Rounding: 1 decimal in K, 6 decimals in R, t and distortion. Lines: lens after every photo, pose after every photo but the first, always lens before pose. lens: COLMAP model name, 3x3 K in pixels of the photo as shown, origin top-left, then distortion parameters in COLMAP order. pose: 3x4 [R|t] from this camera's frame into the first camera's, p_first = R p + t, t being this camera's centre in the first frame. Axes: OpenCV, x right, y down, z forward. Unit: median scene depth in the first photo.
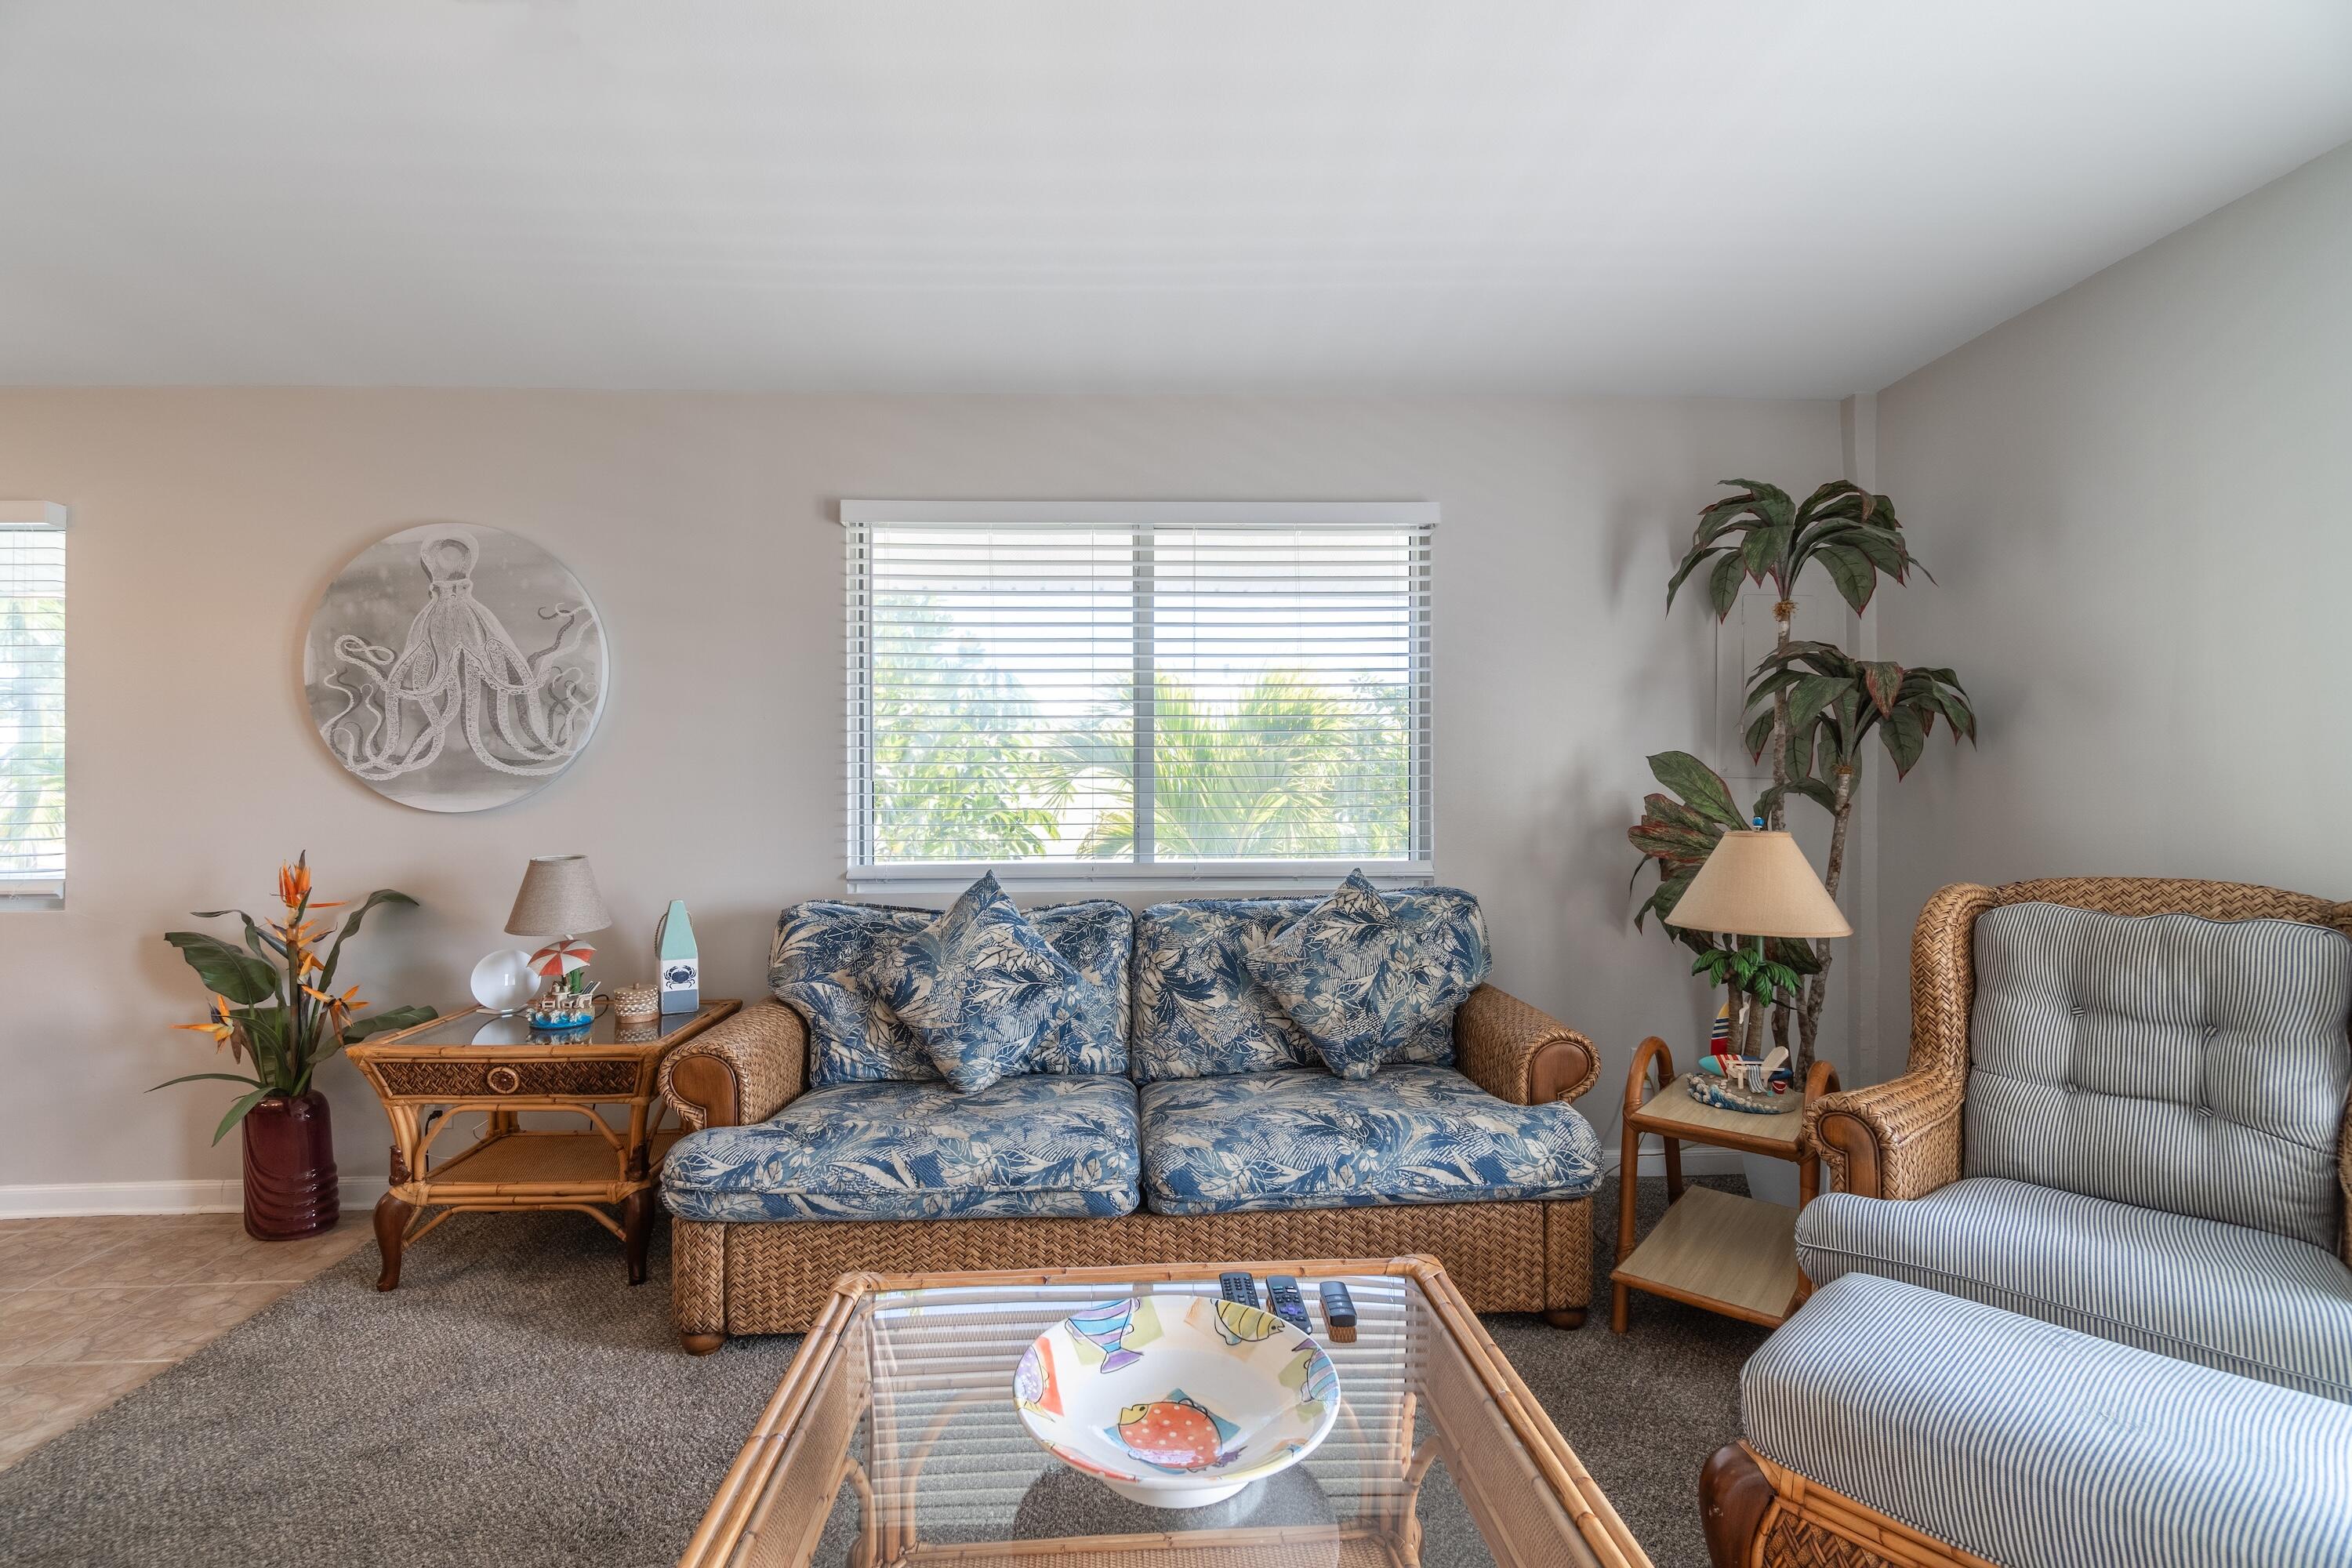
lens RADIAL K [[1015.8, 0, 1167.2], [0, 1015.8, 787.0], [0, 0, 1]] dist [-0.000039, -0.000087]
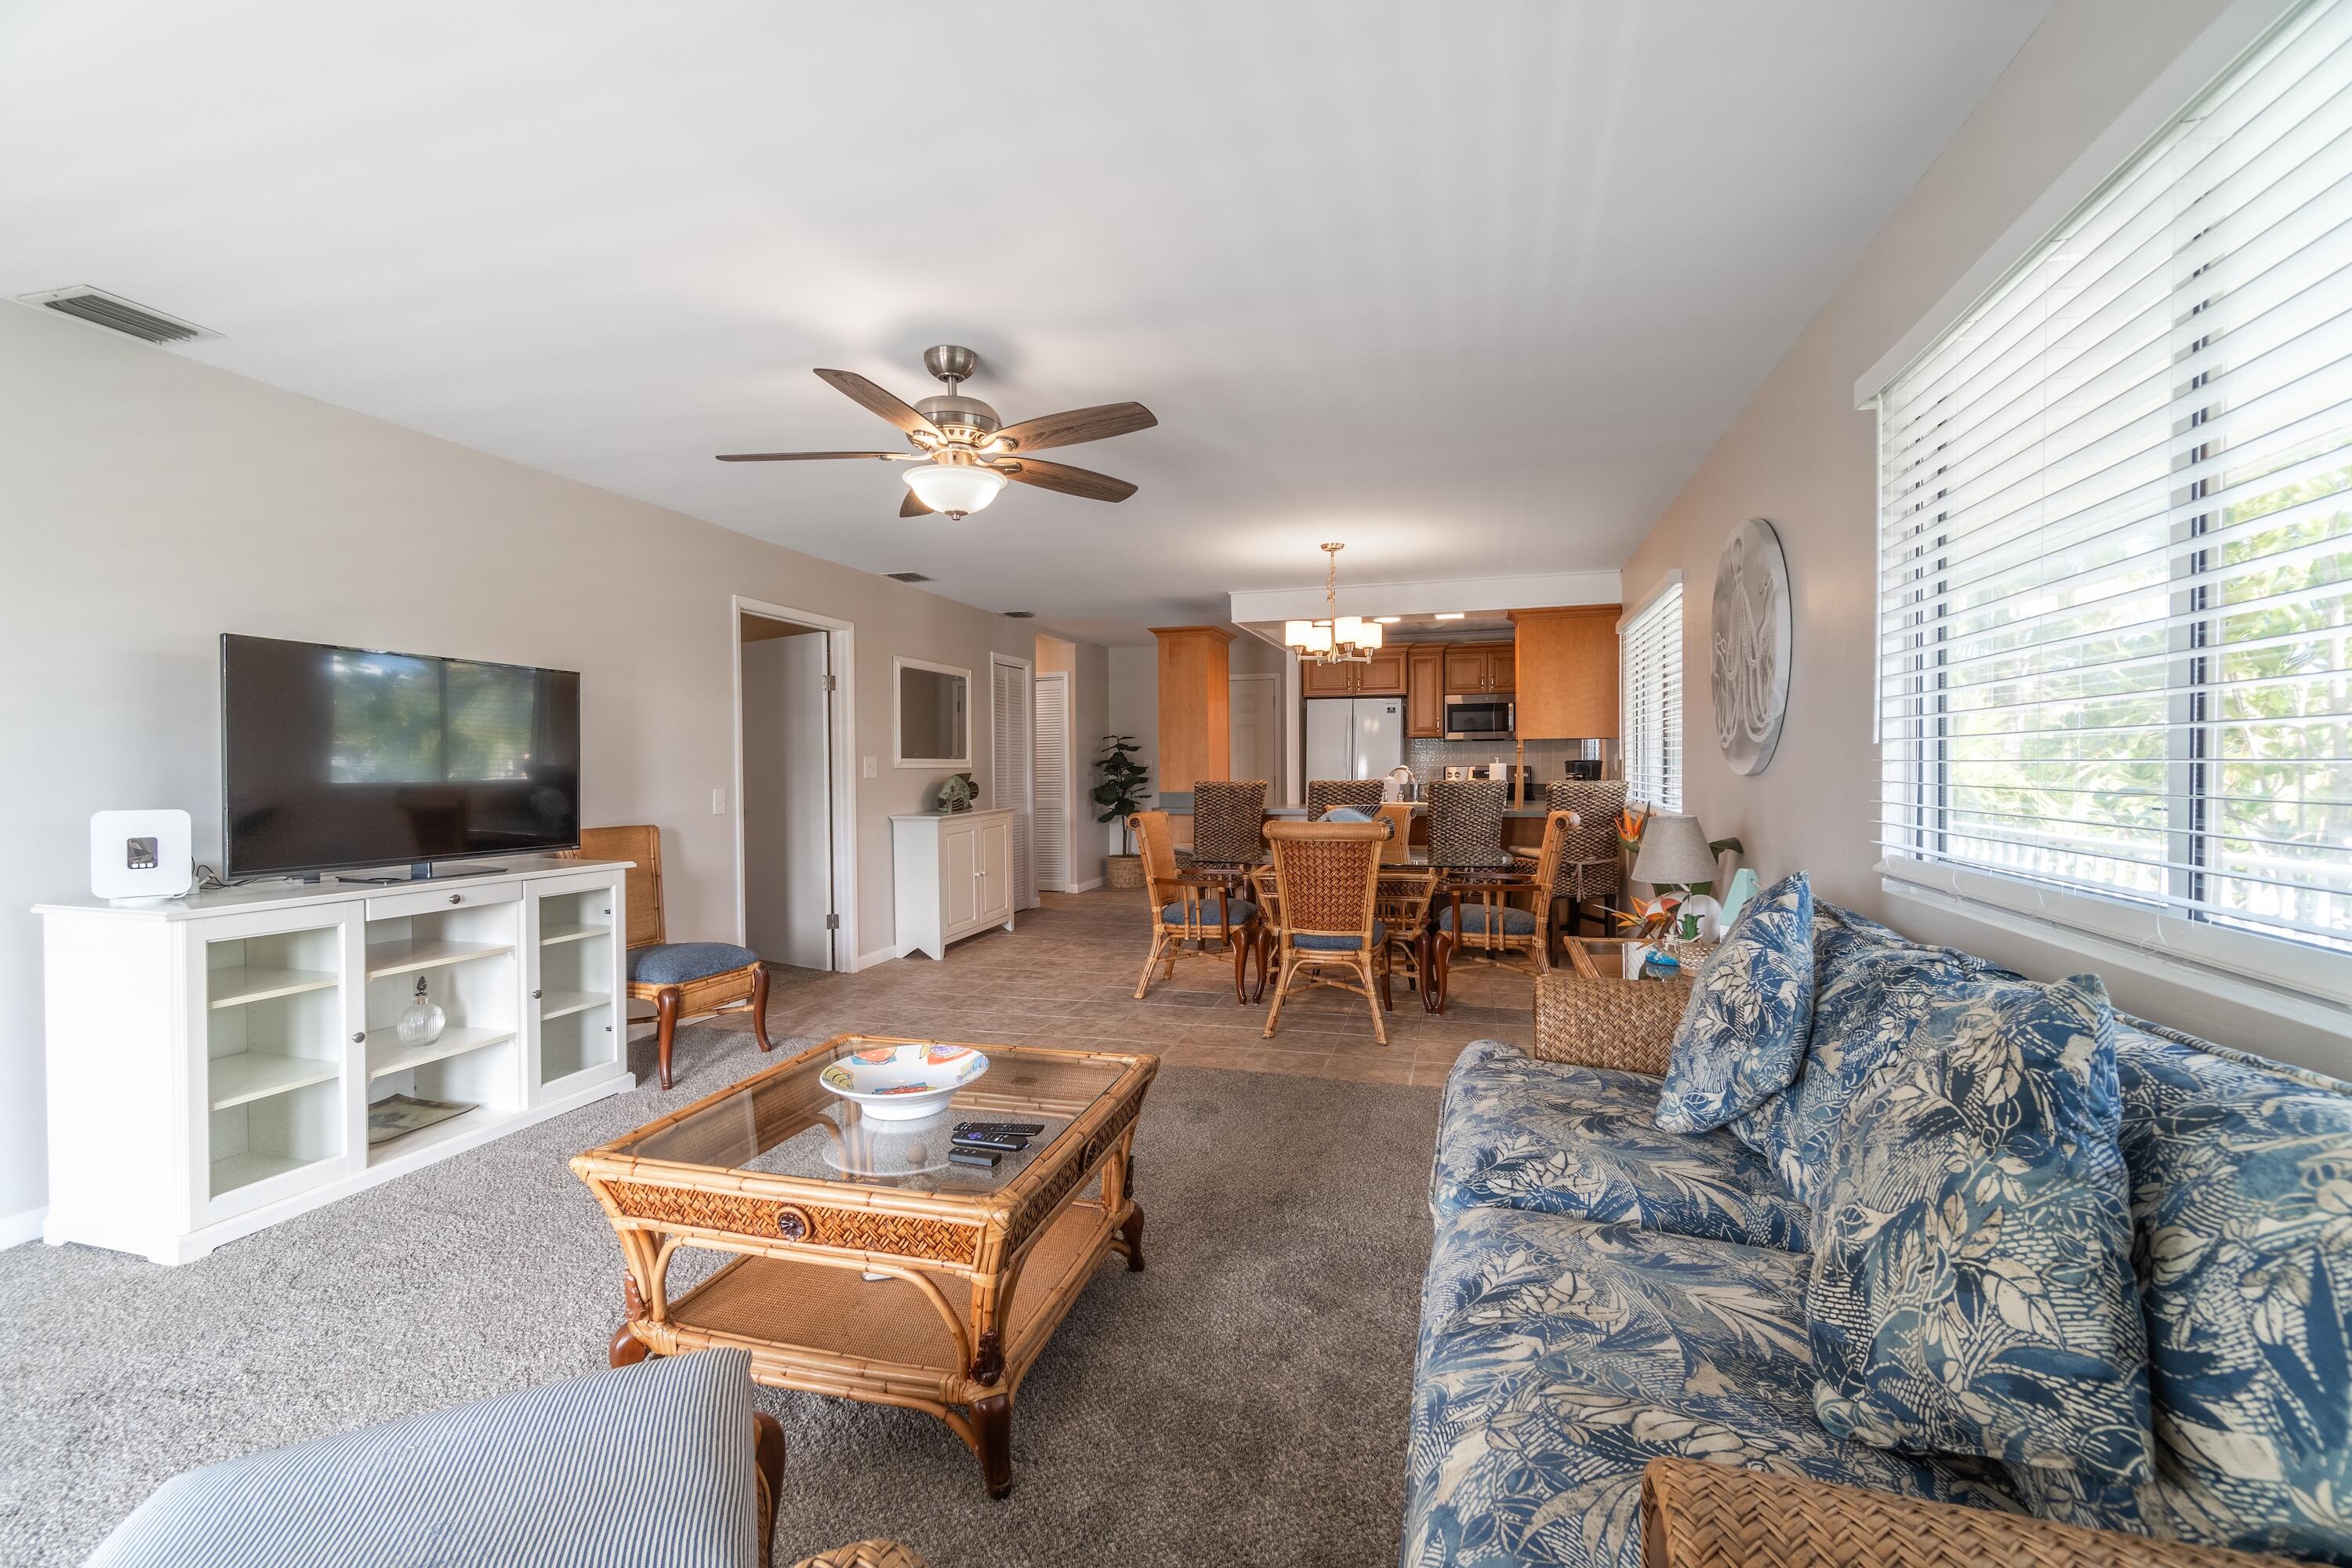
lens RADIAL K [[1015.8, 0, 1167.2], [0, 1015.8, 787.0], [0, 0, 1]] dist [-0.000039, -0.000087]
pose [[-0.335371, 0.029882, -0.941612, 0.742758], [0.022162, 0.999470, 0.023825, -0.004022], [0.941826, -0.012878, -0.335855, 0.947599]]
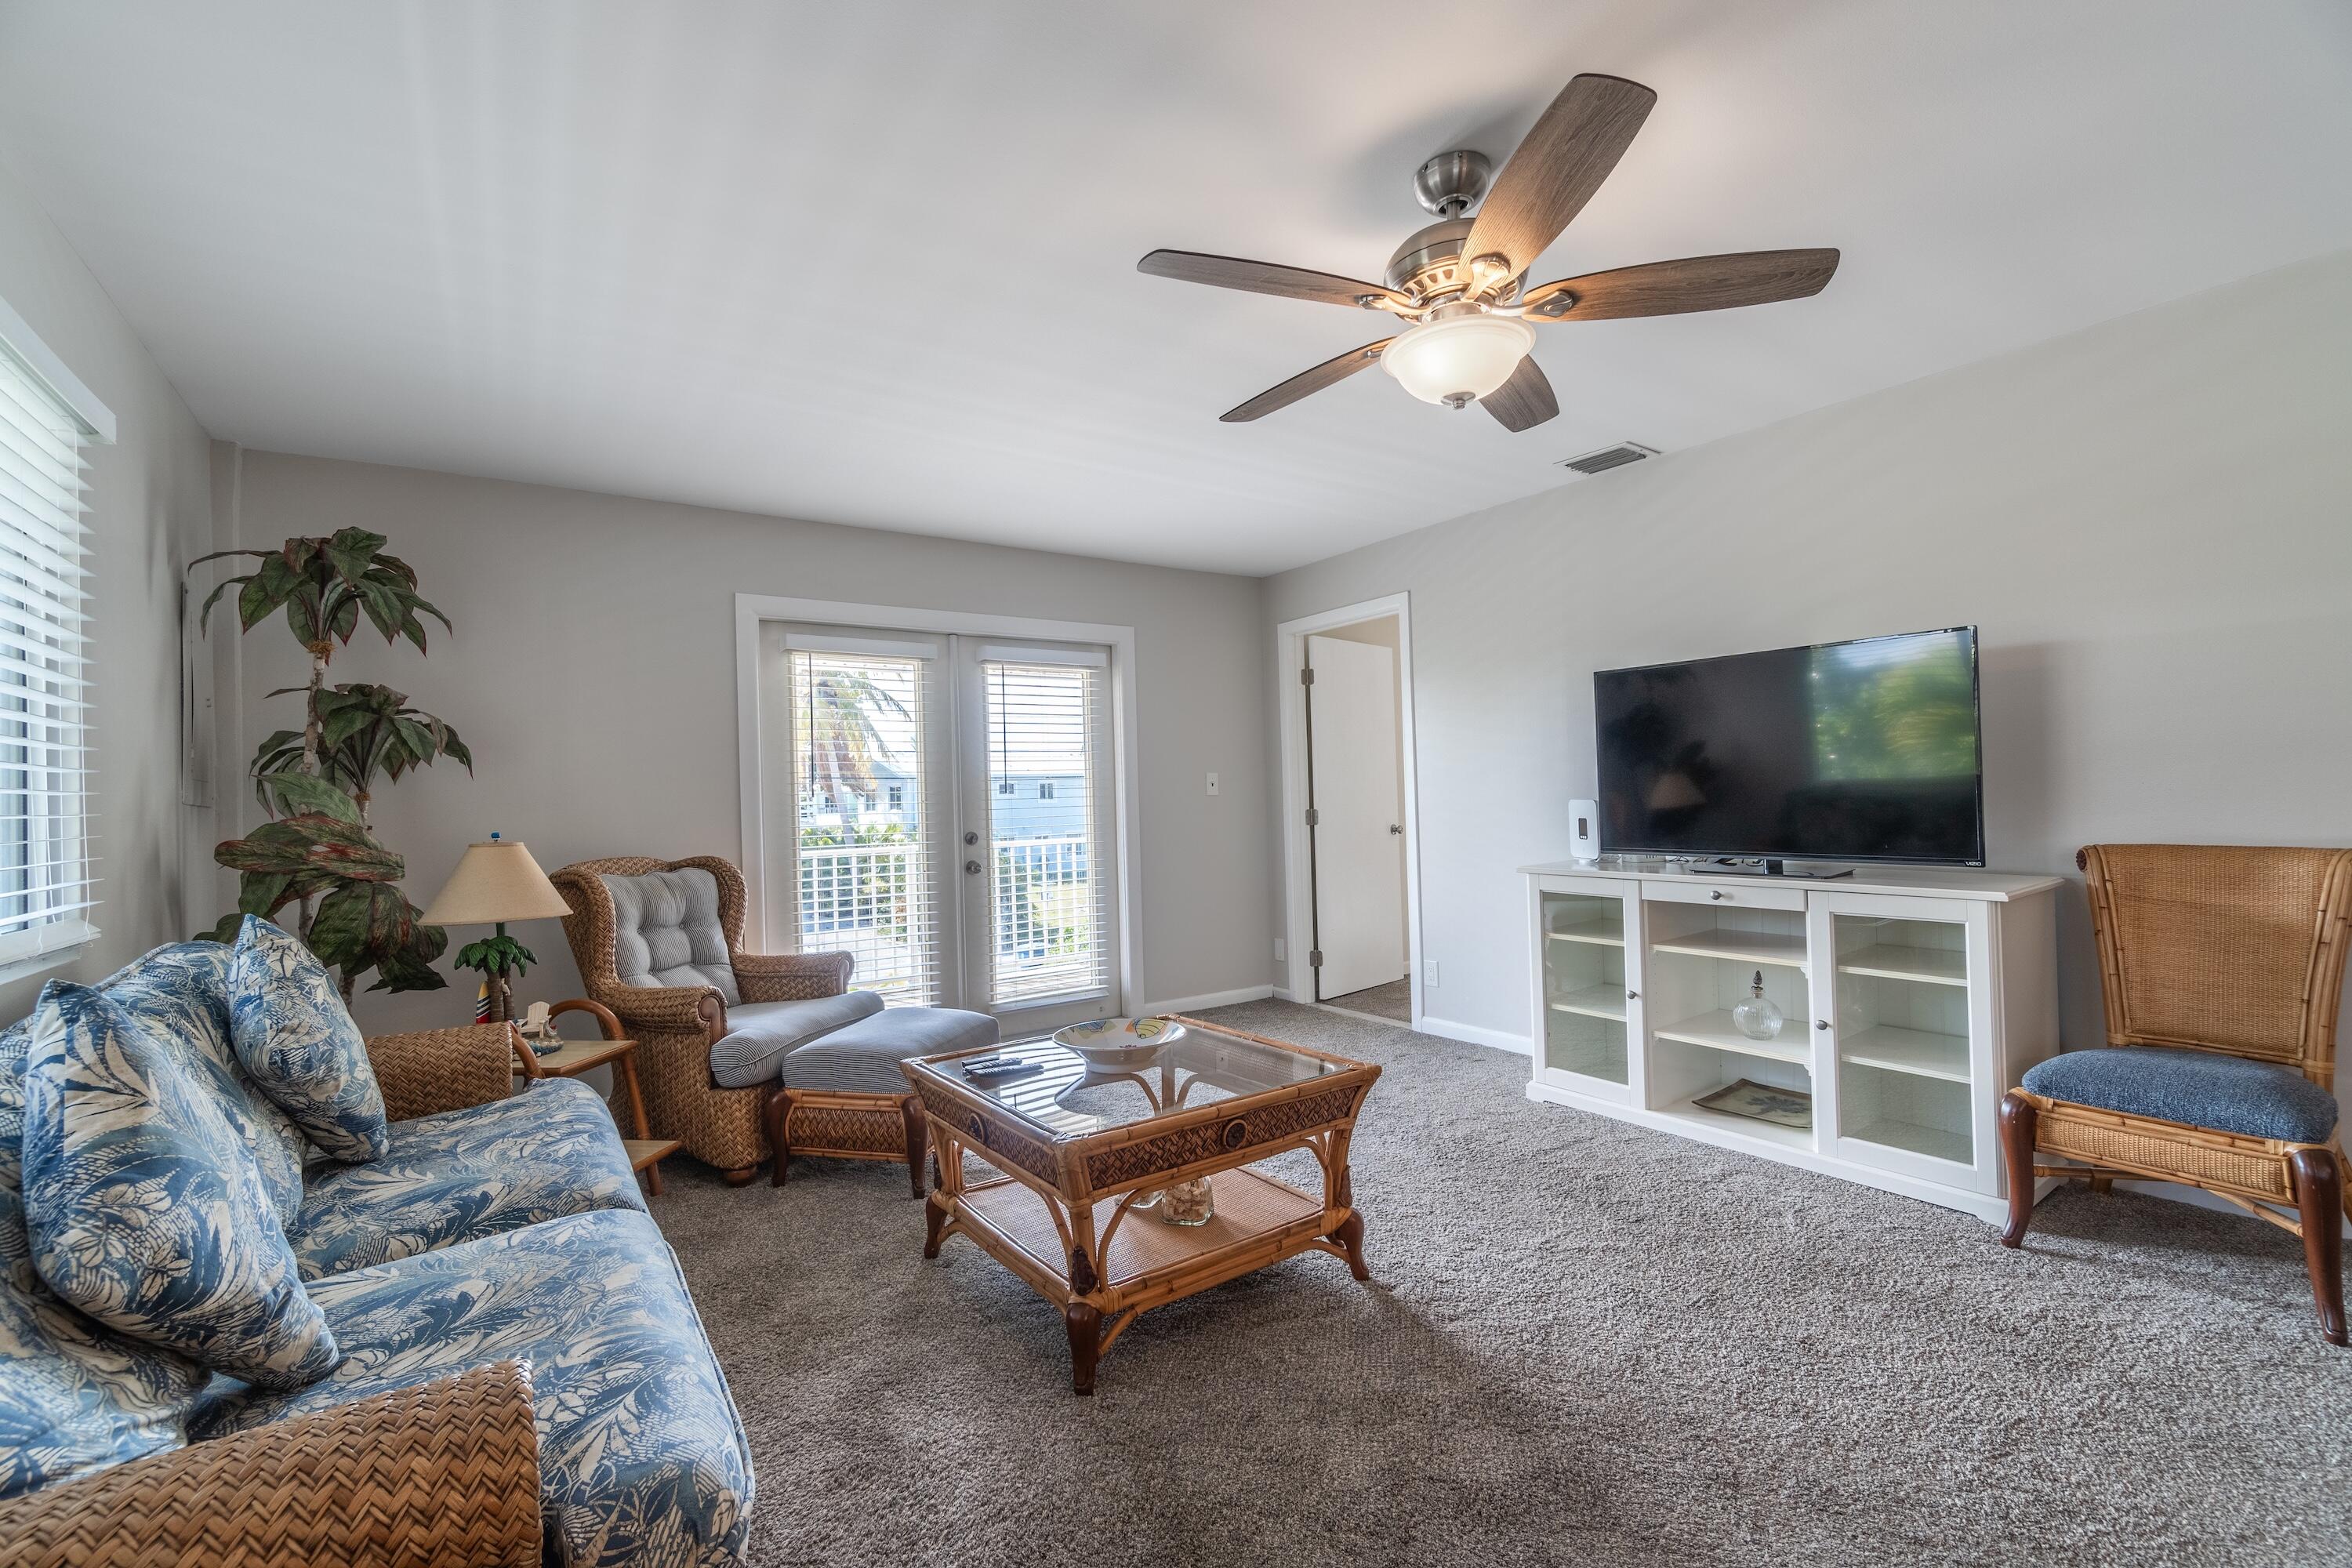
lens RADIAL K [[1015.8, 0, 1167.2], [0, 1015.8, 787.0], [0, 0, 1]] dist [-0.000039, -0.000087]
pose [[-0.515705, 0.029462, 0.856259, -0.928024], [0.022882, 0.999526, -0.020610, 0.020576], [-0.856460, 0.008965, -0.516135, 0.940931]]
